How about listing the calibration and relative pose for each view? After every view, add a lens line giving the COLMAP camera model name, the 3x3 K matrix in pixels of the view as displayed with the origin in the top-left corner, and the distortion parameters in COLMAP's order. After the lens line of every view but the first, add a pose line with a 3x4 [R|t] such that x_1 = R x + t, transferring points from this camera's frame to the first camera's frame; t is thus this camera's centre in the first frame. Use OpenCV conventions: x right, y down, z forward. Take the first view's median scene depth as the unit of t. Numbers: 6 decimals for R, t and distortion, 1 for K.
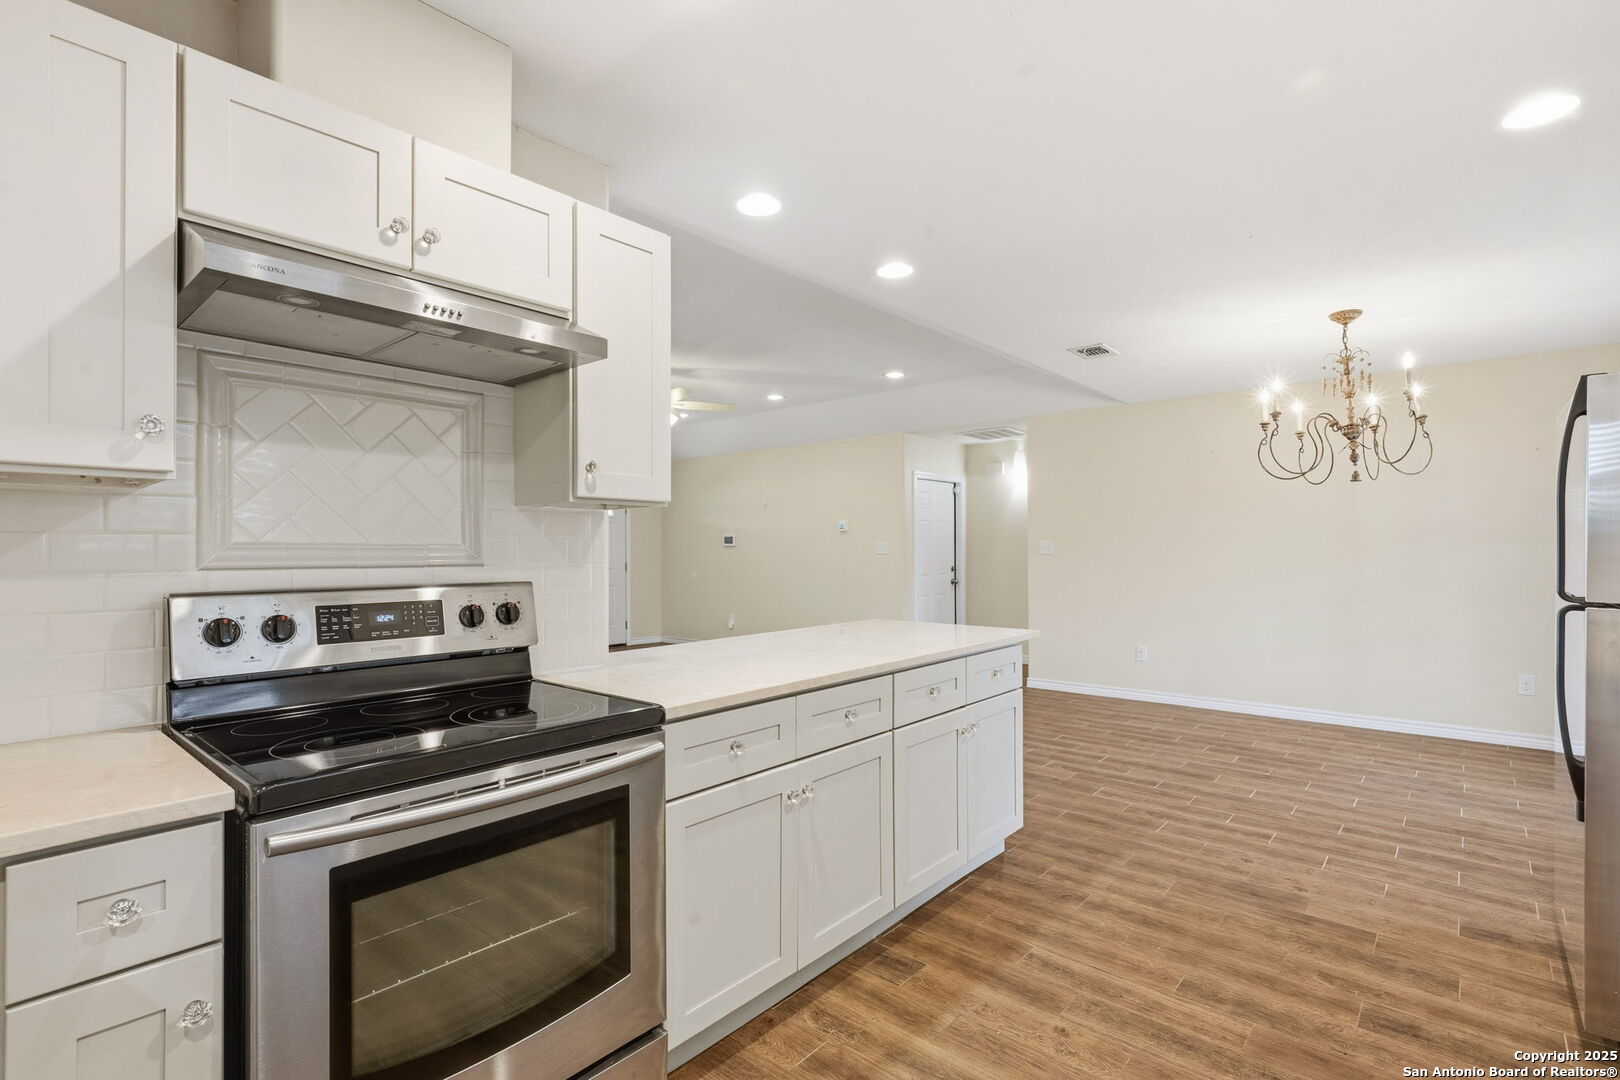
lens RADIAL K [[735.7, 0, 809.1], [0, 735.7, 546.0], [0, 0, 1]] dist [0.000342, 0.001029]
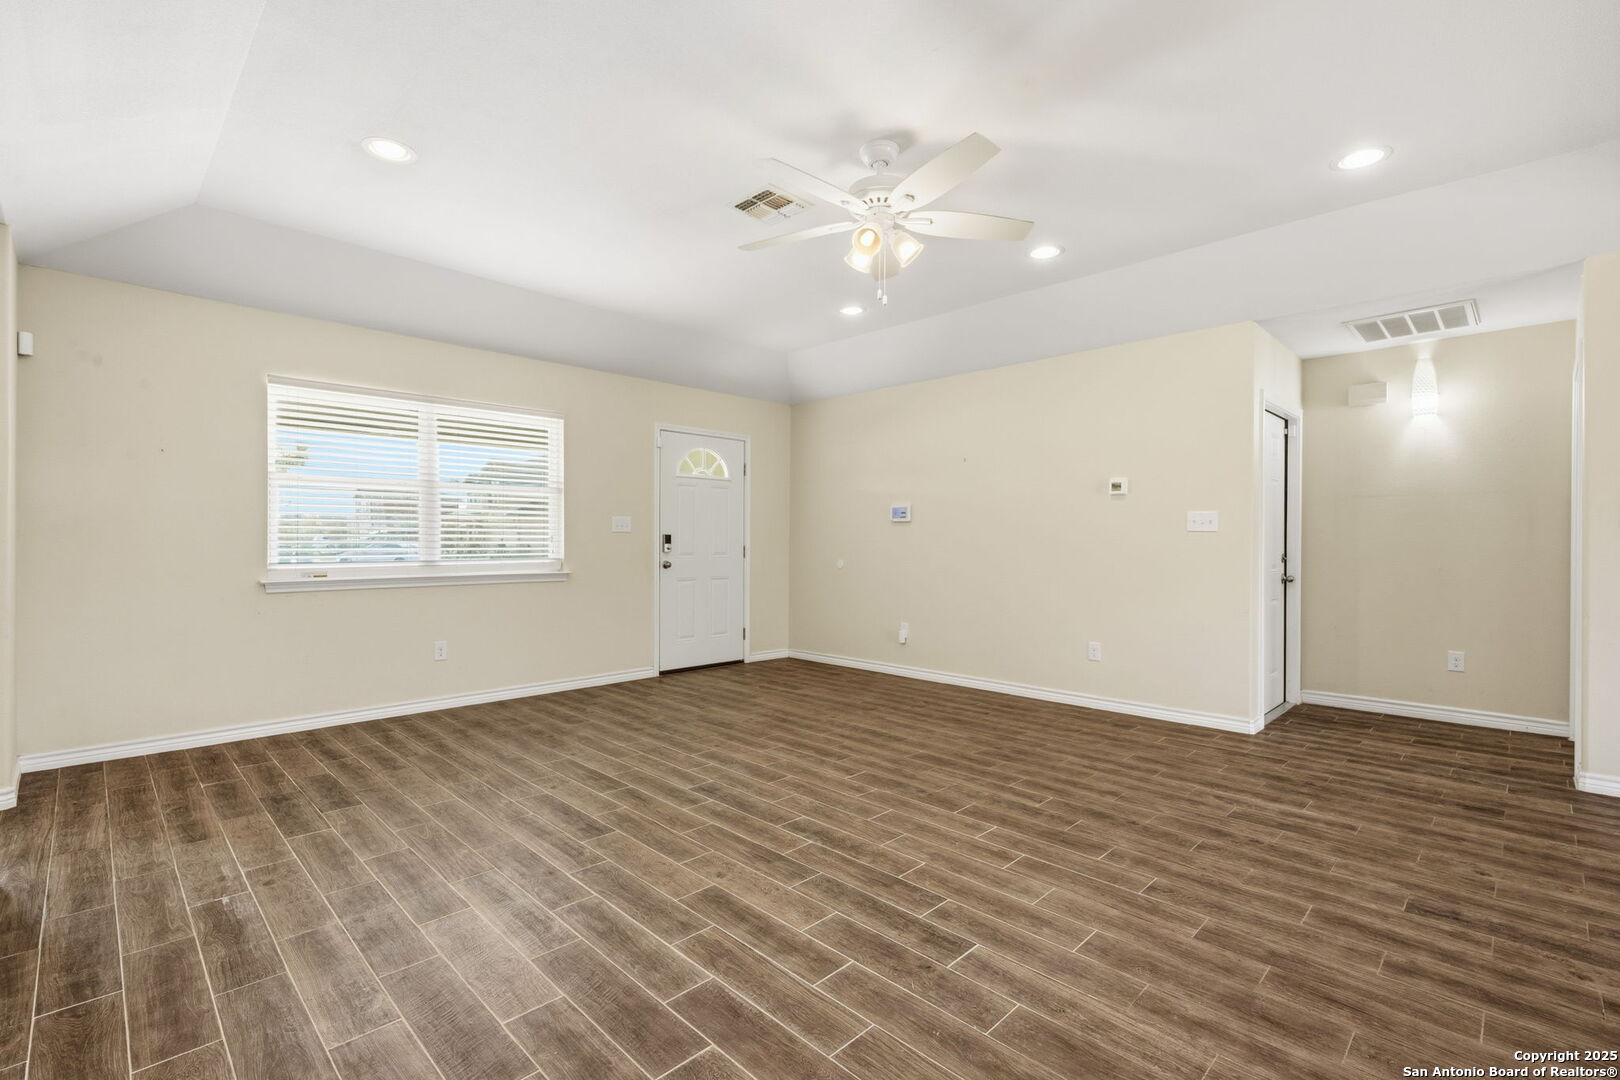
lens RADIAL K [[735.7, 0, 813.4], [0, 735.7, 542.2], [0, 0, 1]] dist [0.000342, 0.001029]
pose [[0.998569, 0.010313, -0.052484, -0.469503], [-0.009833, 0.999908, 0.009395, 0.044154], [0.052576, -0.008866, 0.998578, 0.993883]]
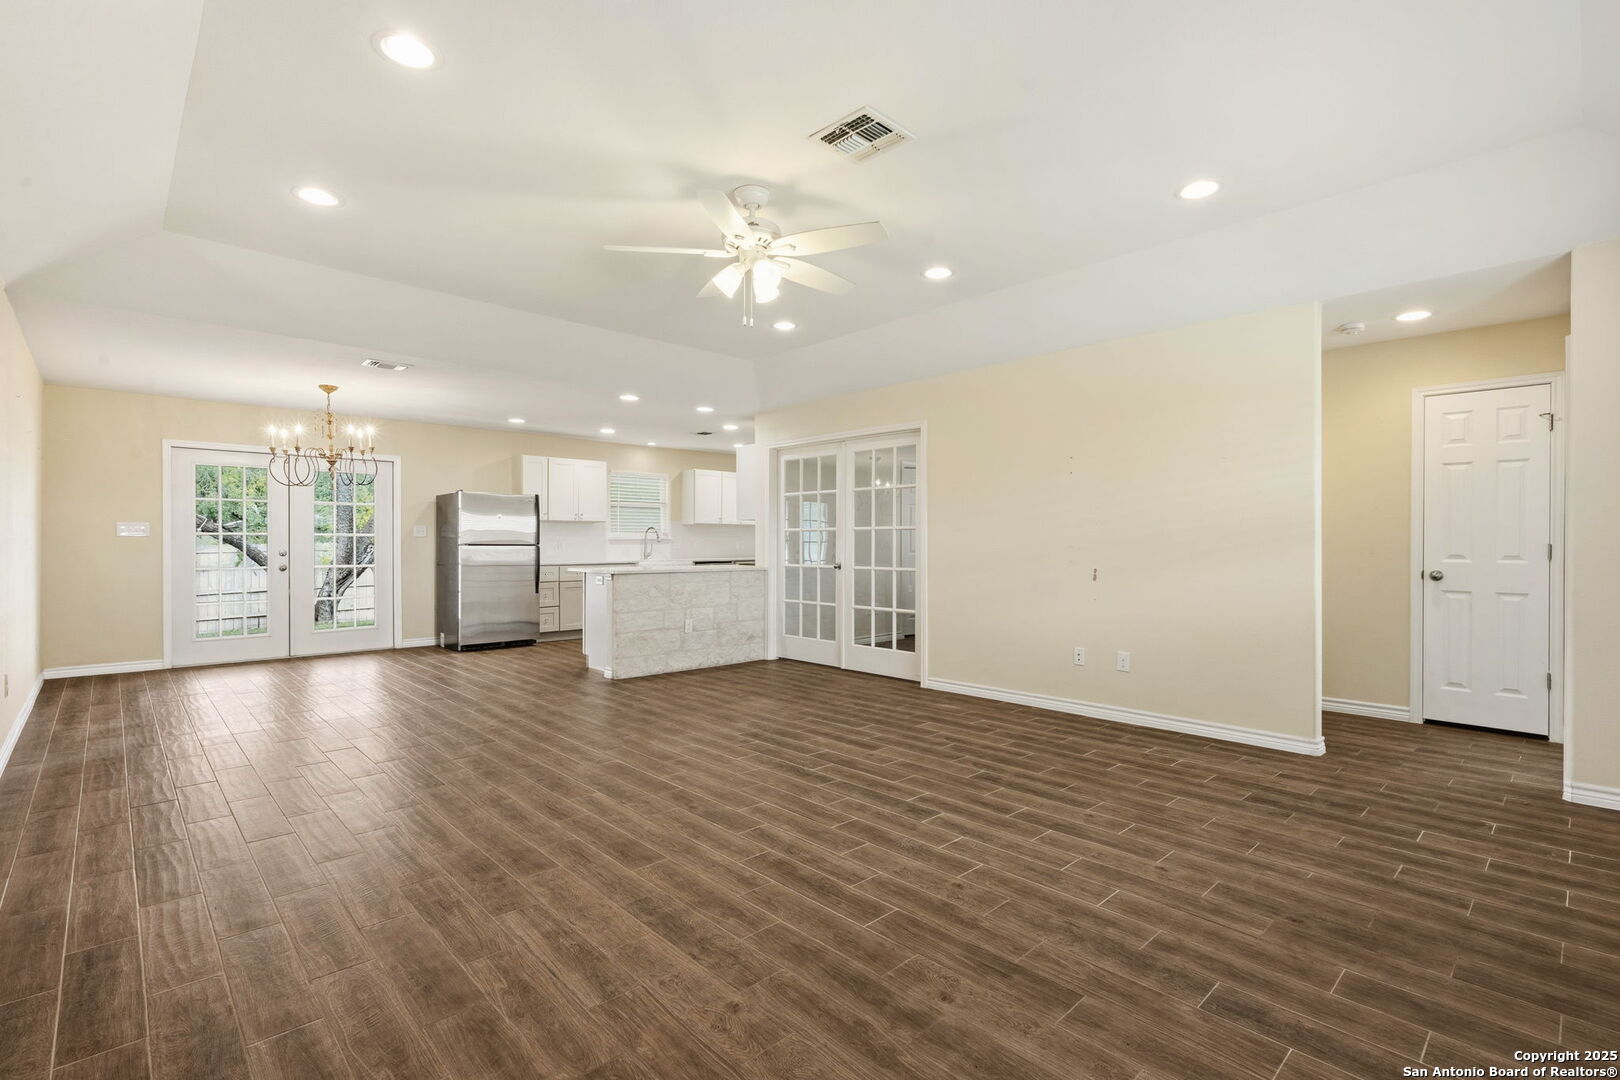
lens RADIAL K [[735.7, 0, 814.2], [0, 735.7, 546.4], [0, 0, 1]] dist [0.000342, 0.001029]
pose [[-0.996769, 0.005277, 0.080152, -0.619155], [0.005125, 0.999985, -0.002099, 0.057705], [-0.080162, -0.001681, -0.996780, 3.122517]]
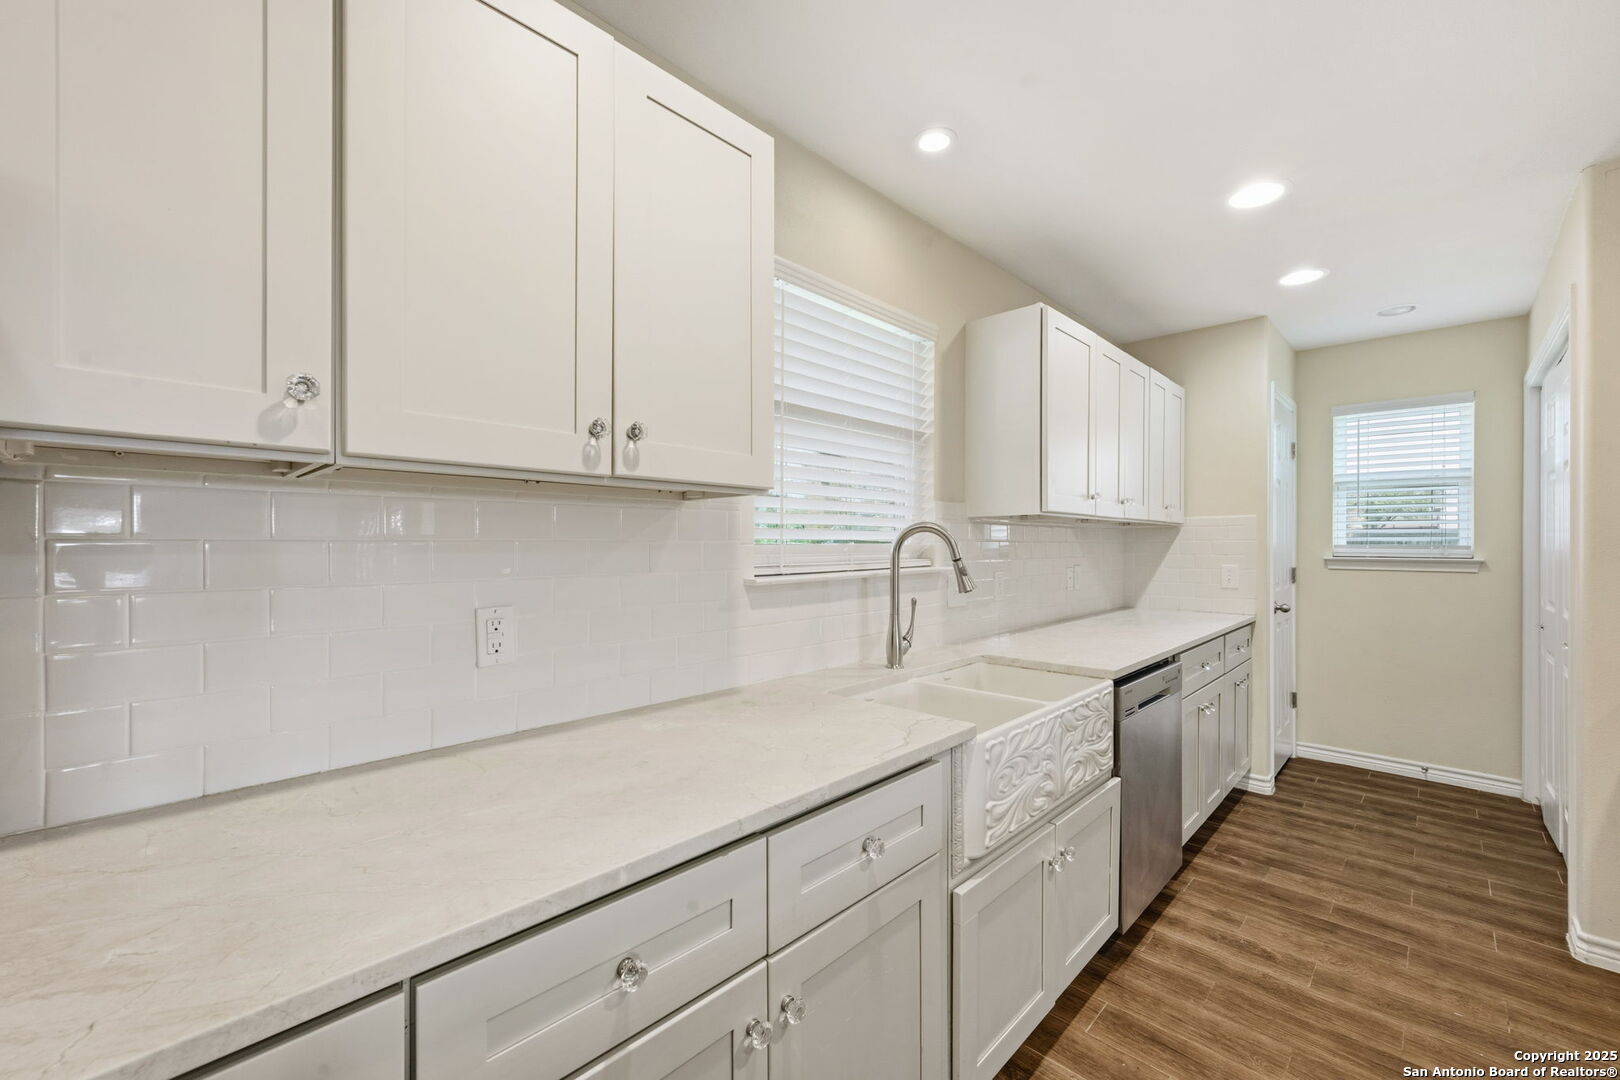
lens RADIAL K [[651.2, 0, 807.5], [0, 651.2, 547.8], [0, 0, 1]] dist [0.002554, 0.001893]
pose [[-0.998828, 0.003884, 0.048240, 0.451497], [0.003861, 0.999992, -0.000577, -0.012186], [-0.048242, -0.000390, -0.998836, 0.634901]]
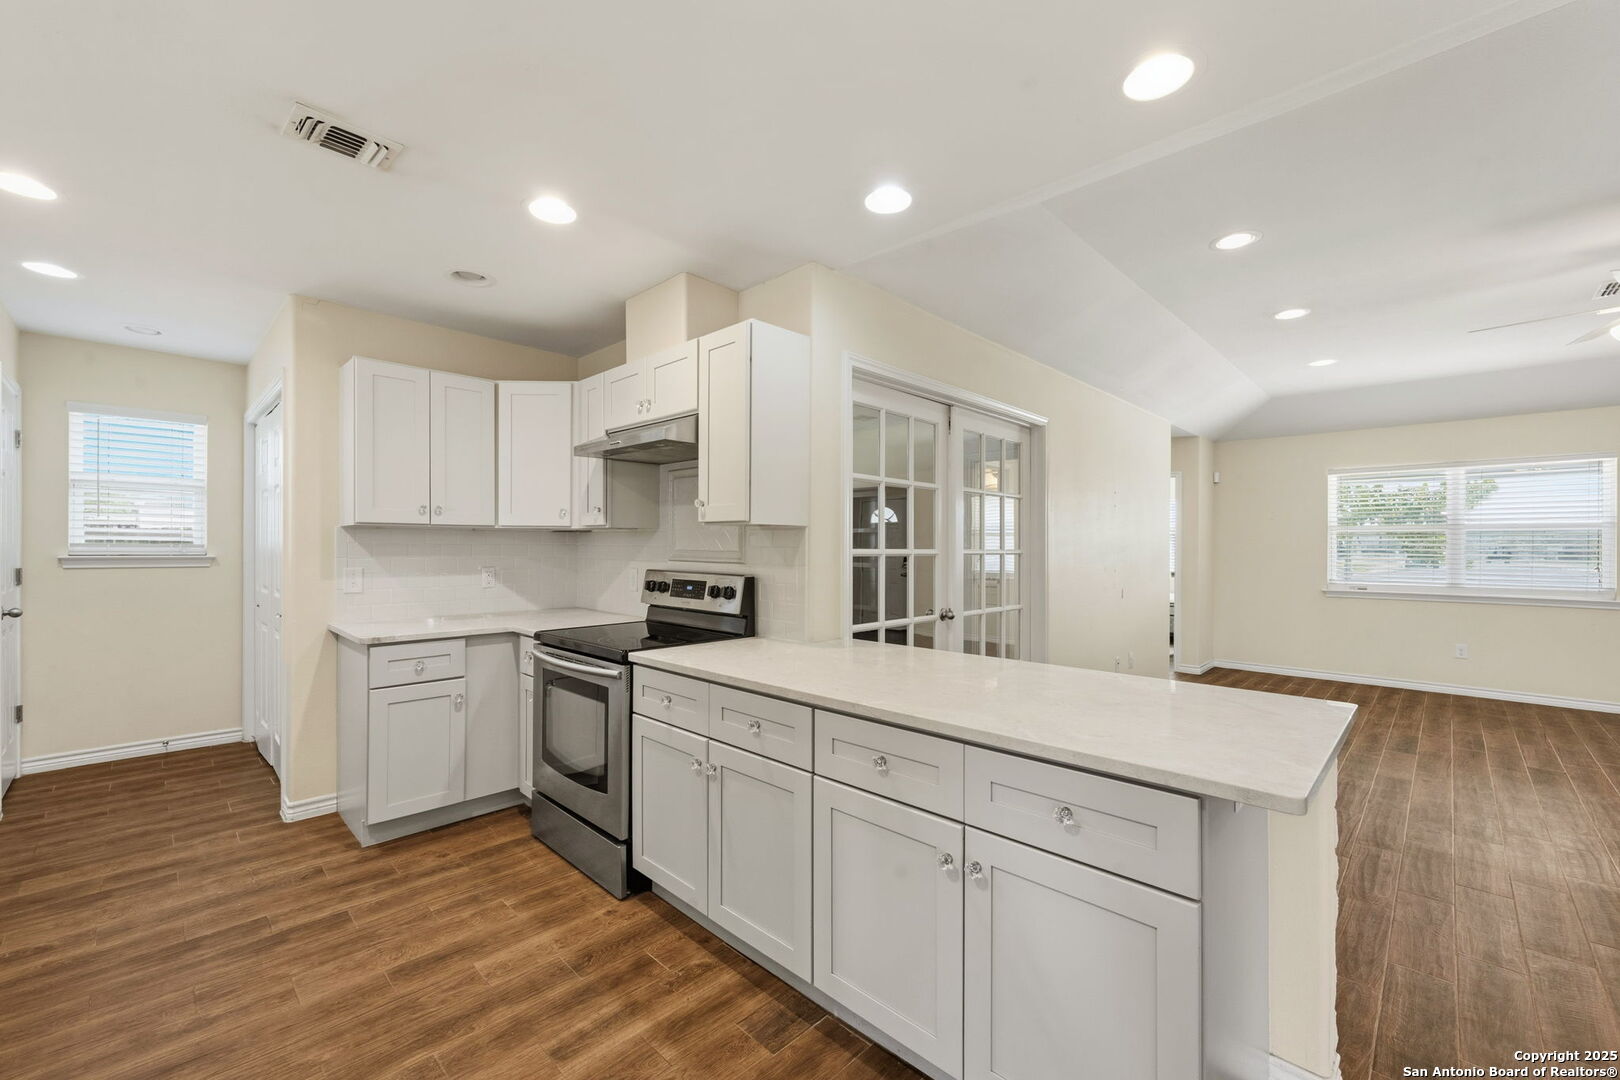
lens RADIAL K [[651.2, 0, 814.8], [0, 651.2, 543.7], [0, 0, 1]] dist [0.002554, 0.001893]
pose [[-0.043522, 0.000130, -0.999052, 0.629923], [0.001763, 0.999998, 0.000053, -0.011961], [0.999051, -0.001759, -0.043522, 0.752683]]
